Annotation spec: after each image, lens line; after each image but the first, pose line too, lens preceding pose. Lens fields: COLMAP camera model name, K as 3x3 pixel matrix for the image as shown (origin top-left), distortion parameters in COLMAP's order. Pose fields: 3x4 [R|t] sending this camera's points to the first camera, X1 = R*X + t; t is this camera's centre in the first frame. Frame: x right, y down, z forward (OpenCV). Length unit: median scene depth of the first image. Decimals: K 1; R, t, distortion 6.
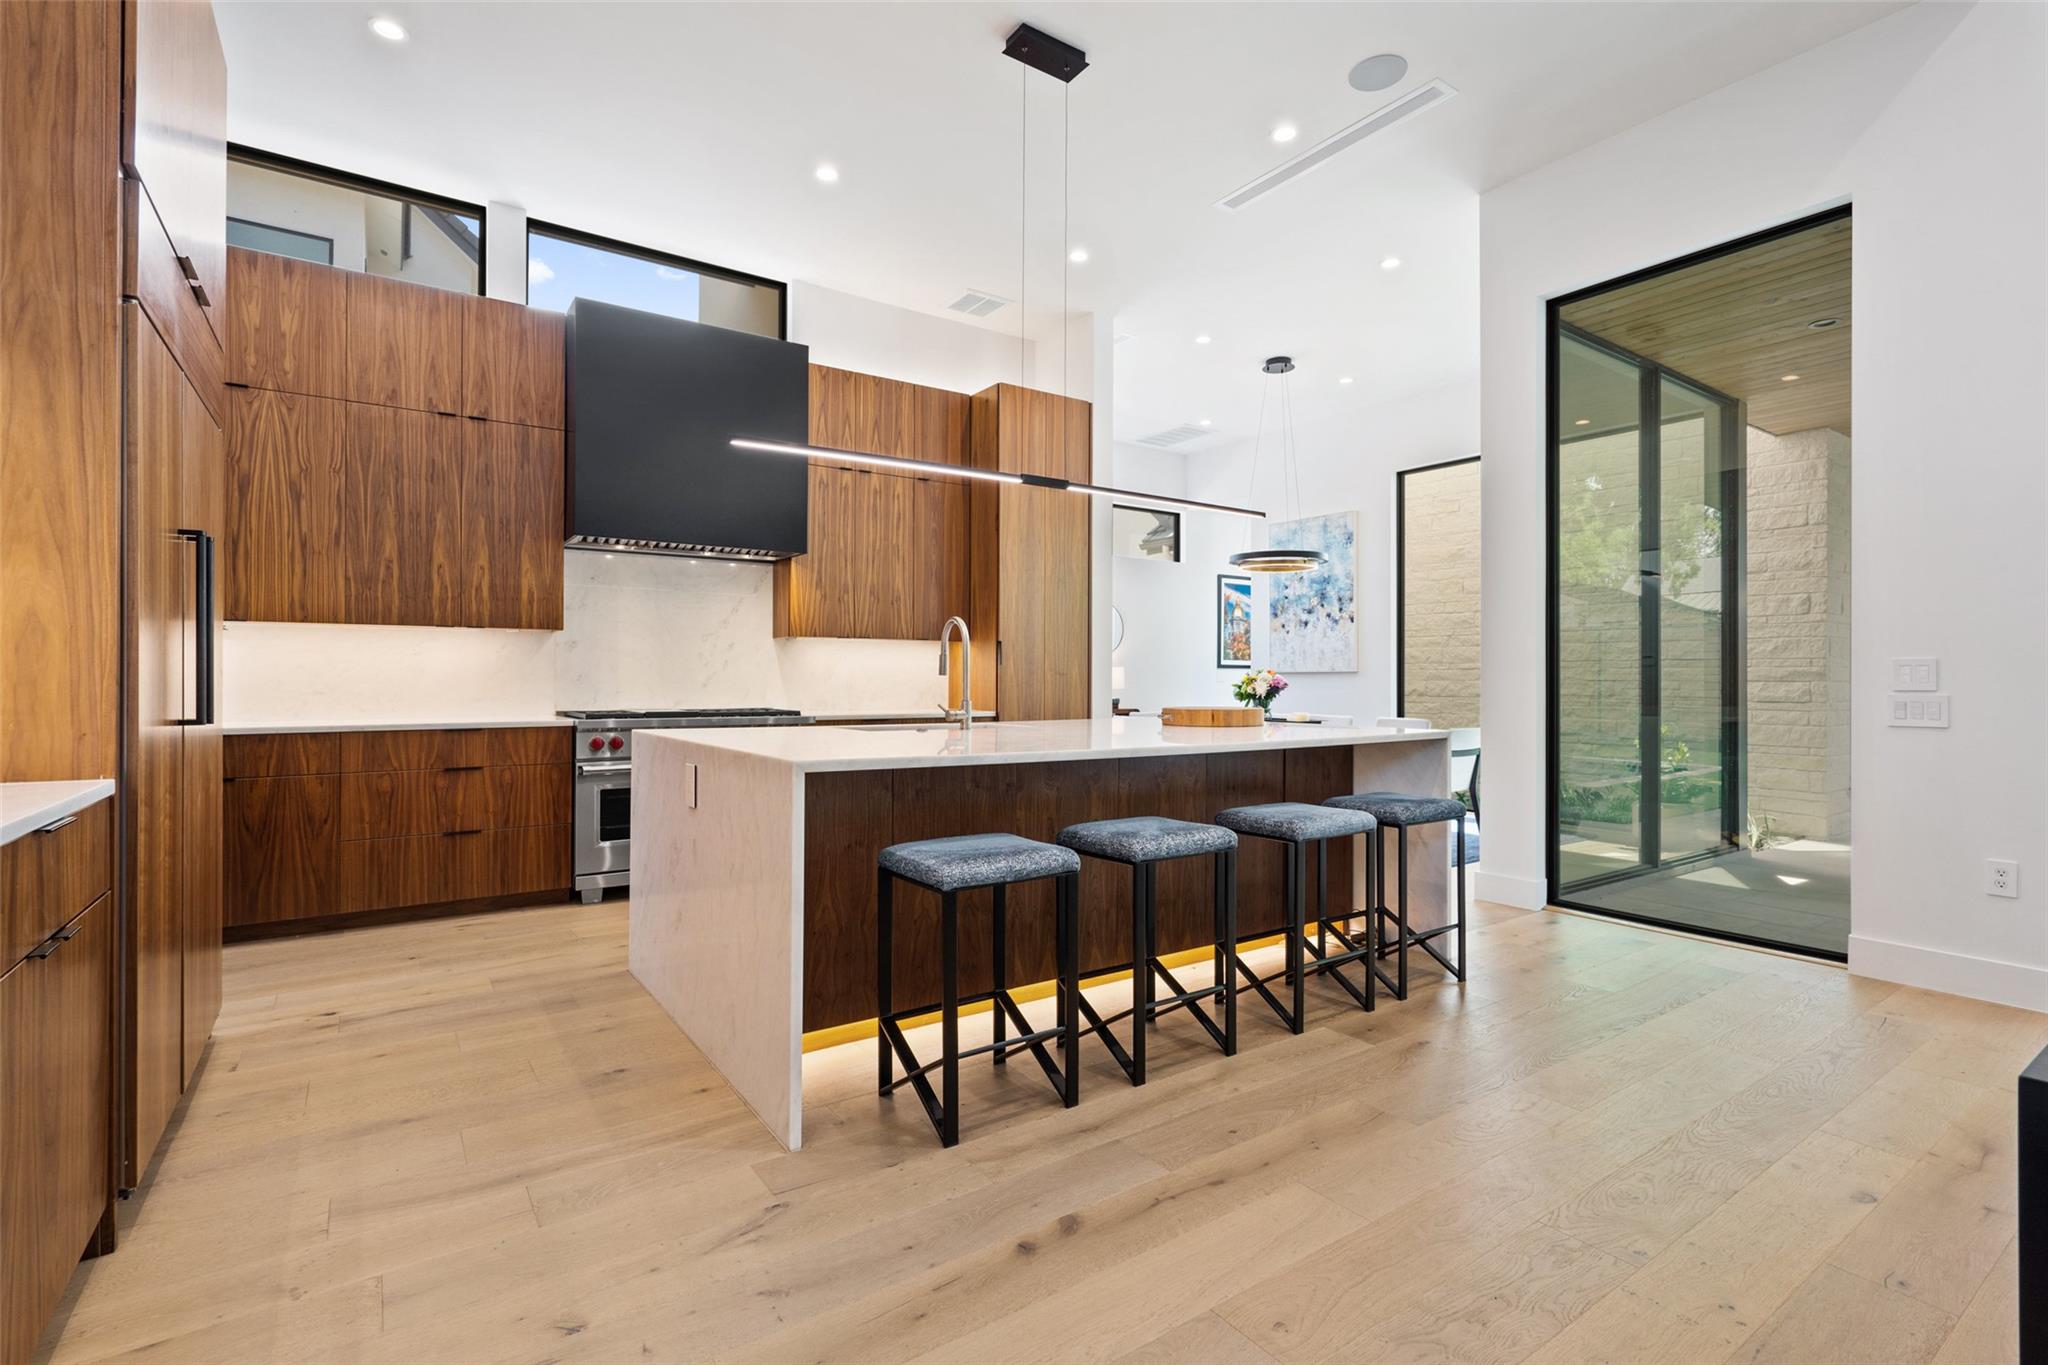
lens RADIAL K [[934.9, 0, 1023.1], [0, 934.9, 675.5], [0, 0, 1]] dist [-0.004756, 0.003379]
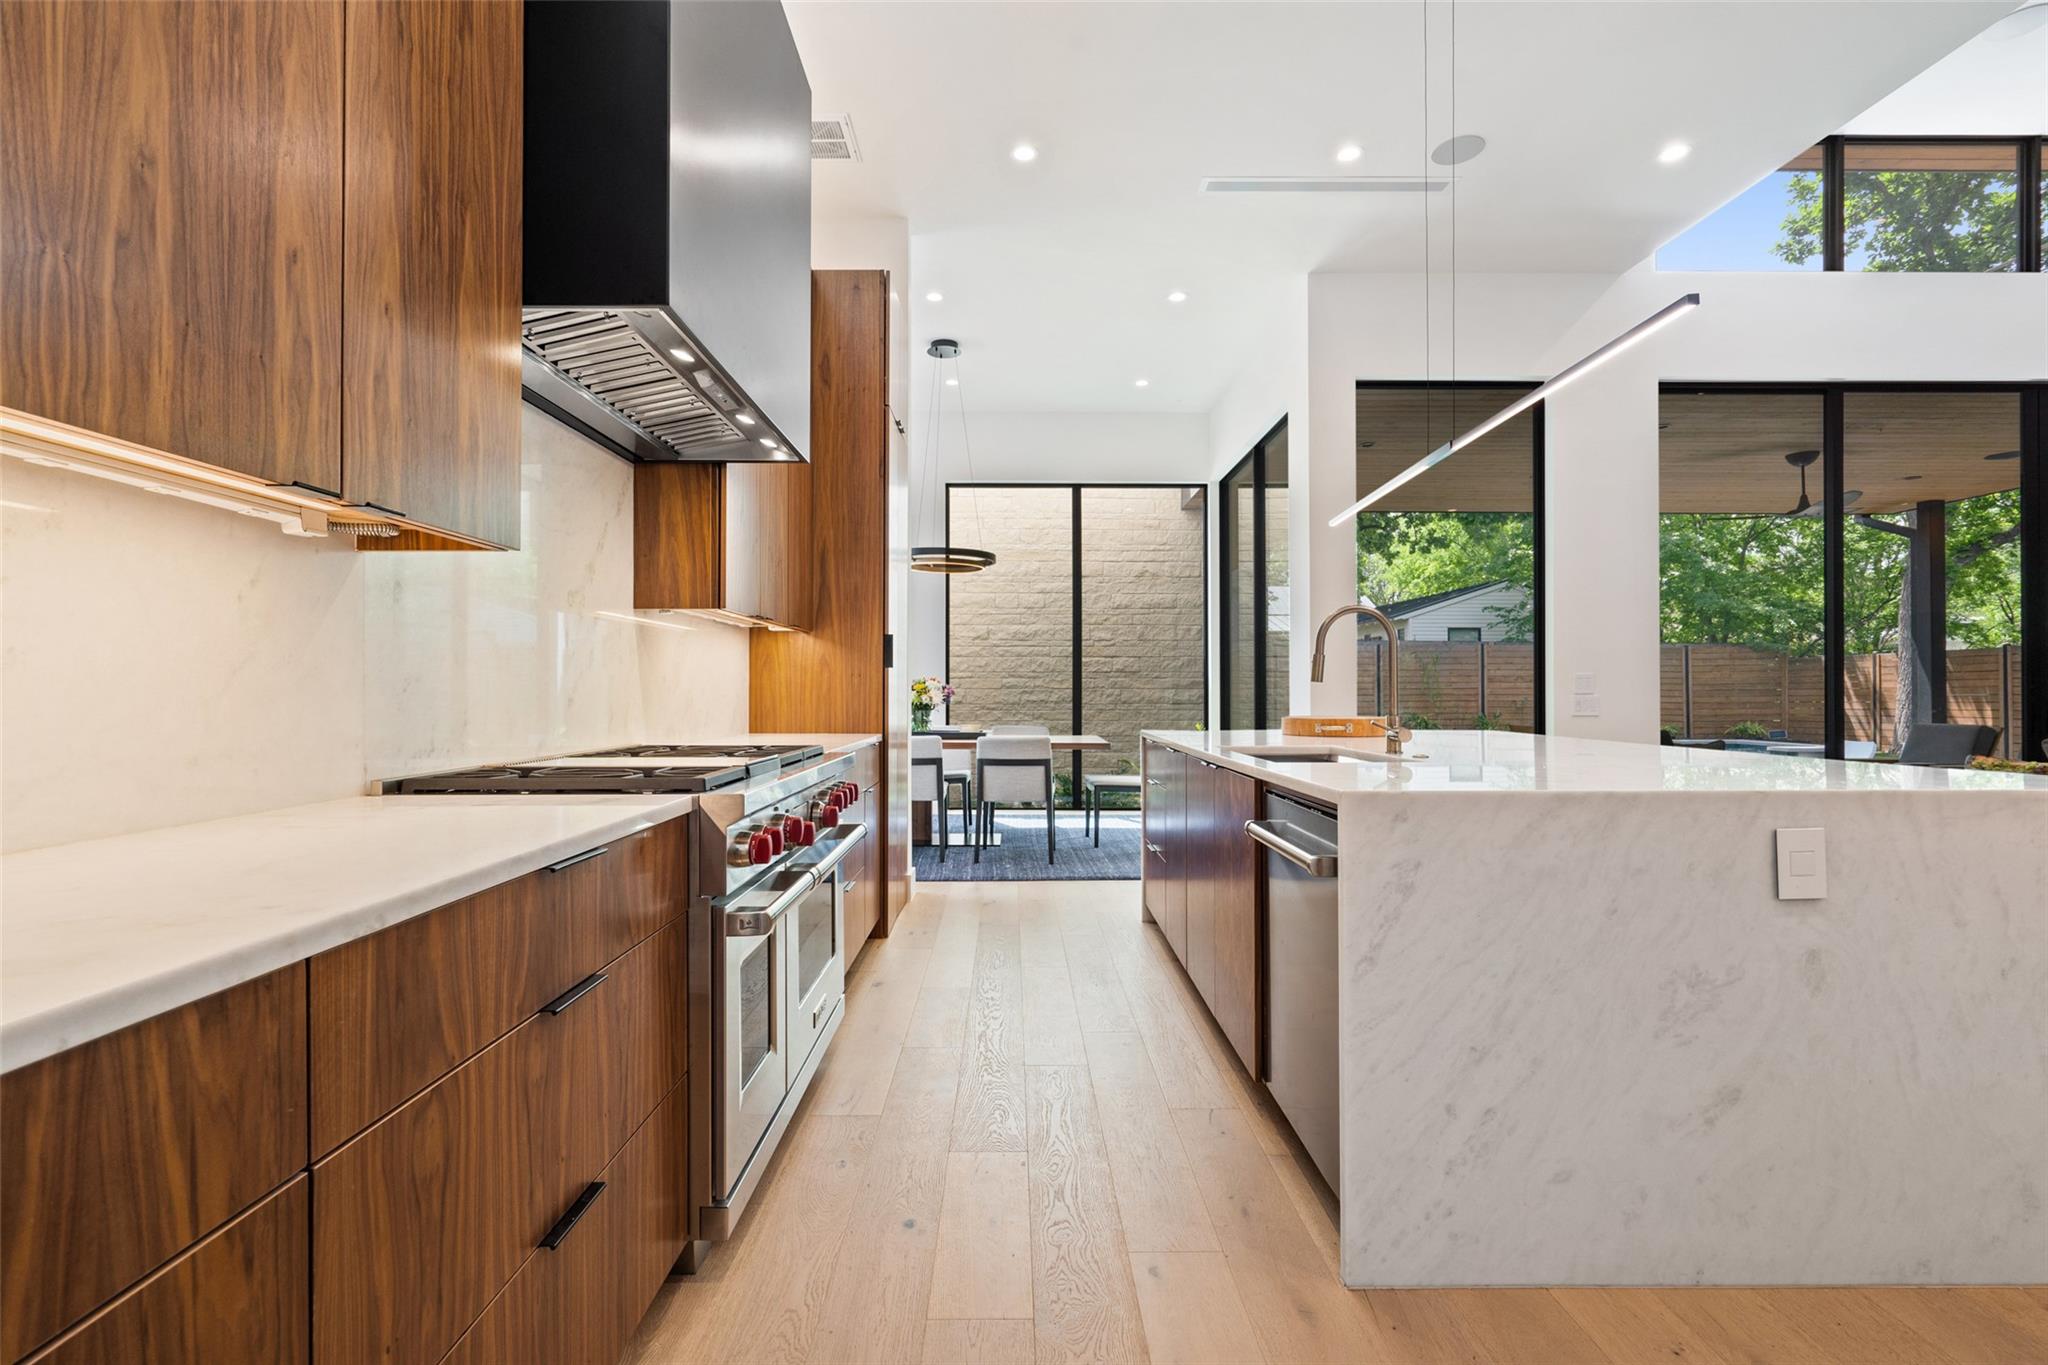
lens RADIAL K [[934.9, 0, 1020.5], [0, 934.9, 678.9], [0, 0, 1]] dist [-0.004756, 0.003379]
pose [[0.563175, 0.006580, 0.826311, -0.551090], [-0.000078, 0.999969, -0.007909, 0.002852], [-0.826337, 0.004389, 0.563158, 0.520204]]
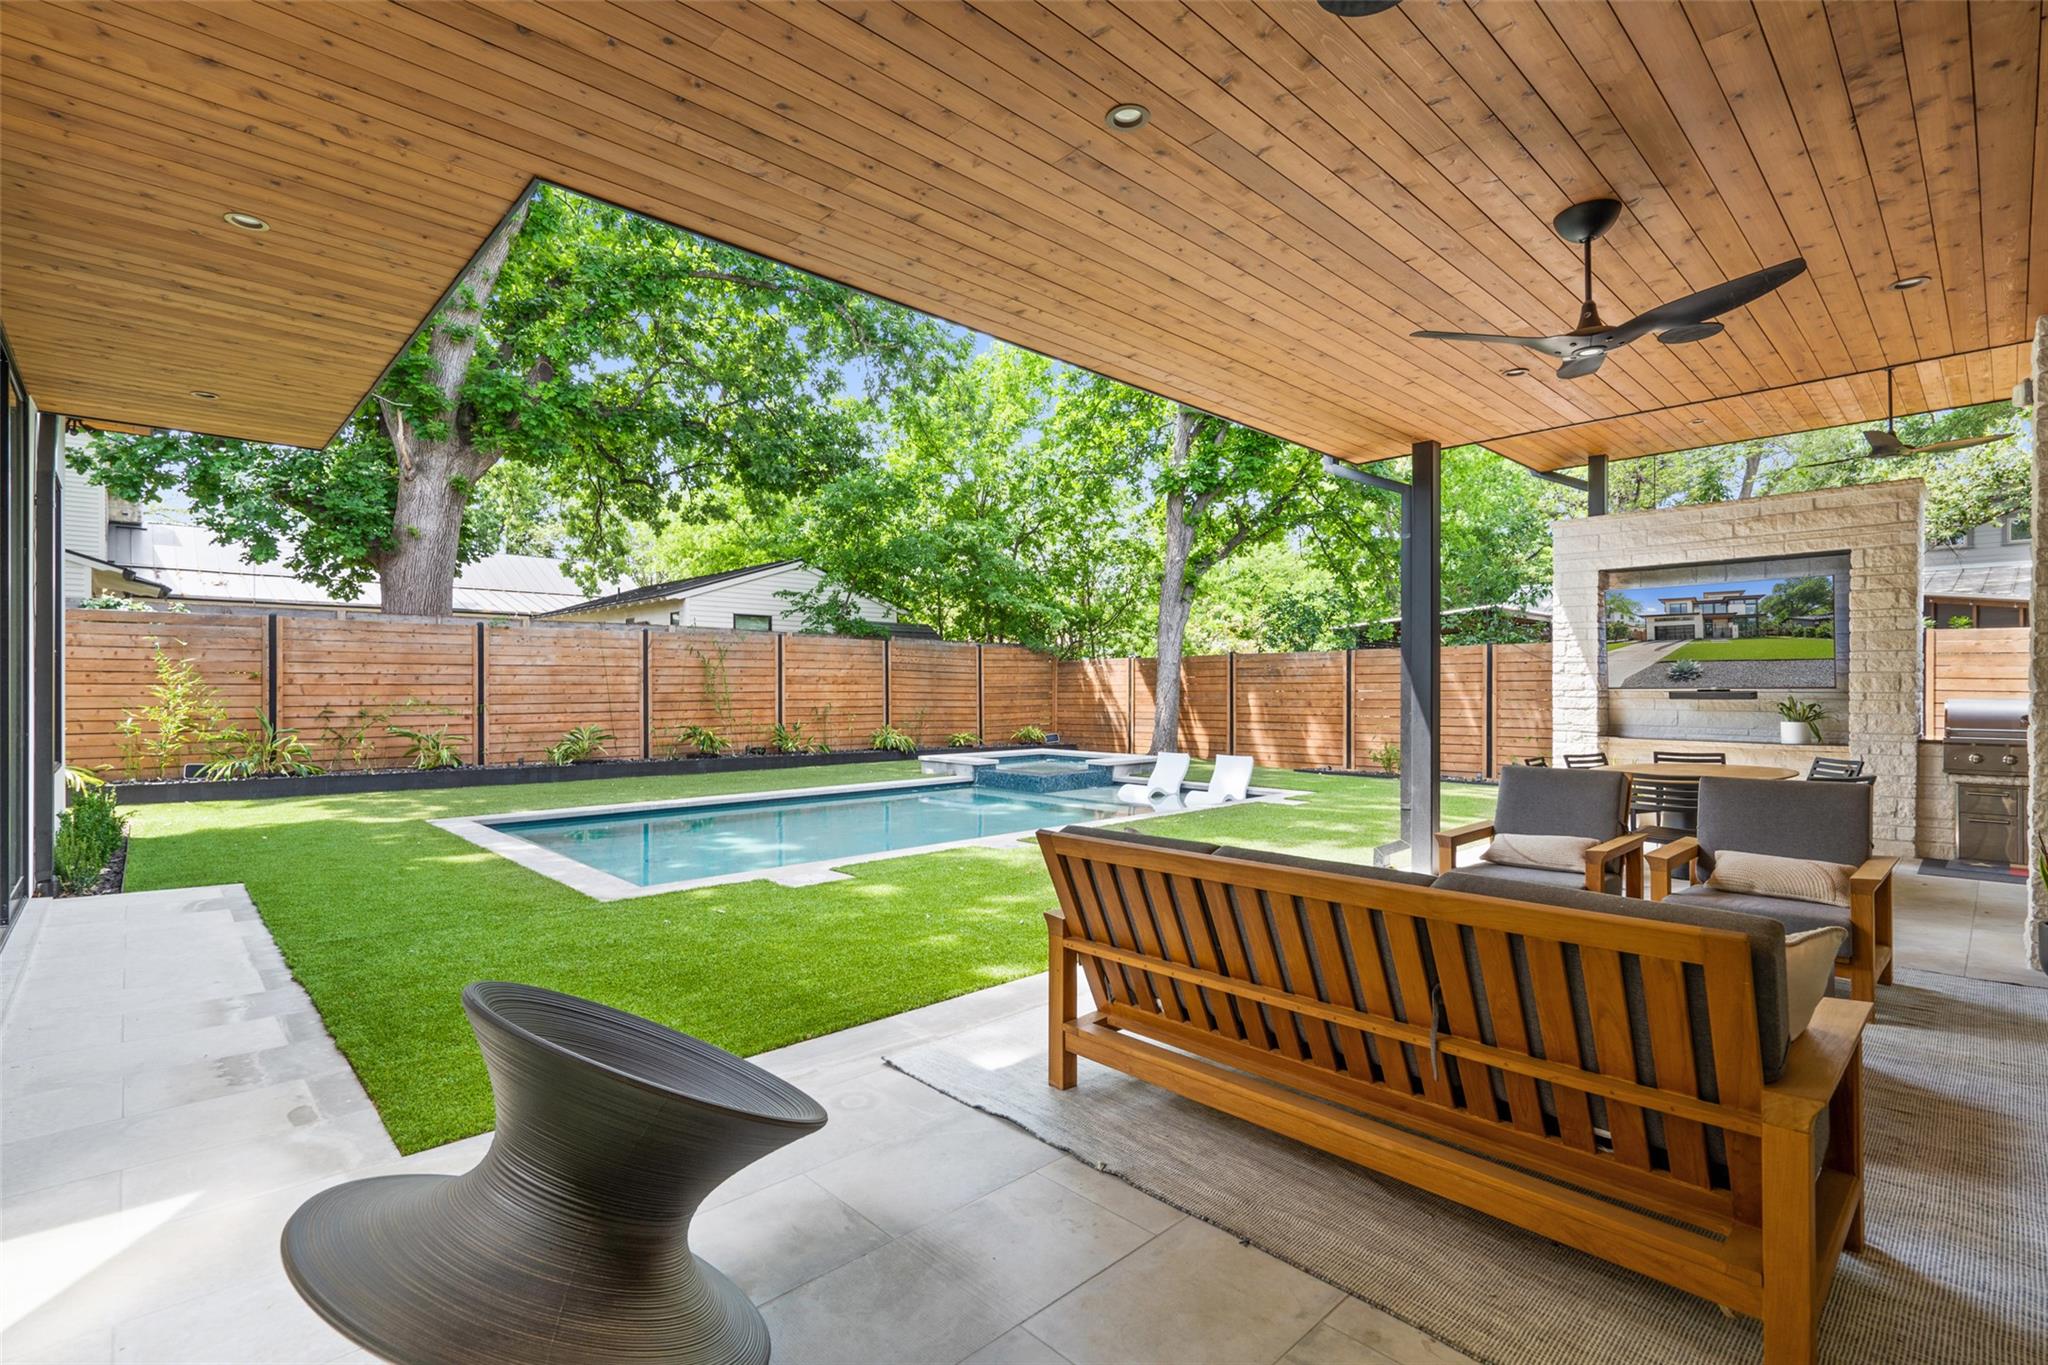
lens RADIAL K [[934.9, 0, 1013.9], [0, 934.9, 692.4], [0, 0, 1]] dist [-0.004756, 0.003379]
pose [[-0.146581, -0.010325, 0.989145, 0.575347], [-0.003986, 0.999944, 0.009847, -0.019051], [-0.989191, -0.002499, -0.146614, 0.797688]]
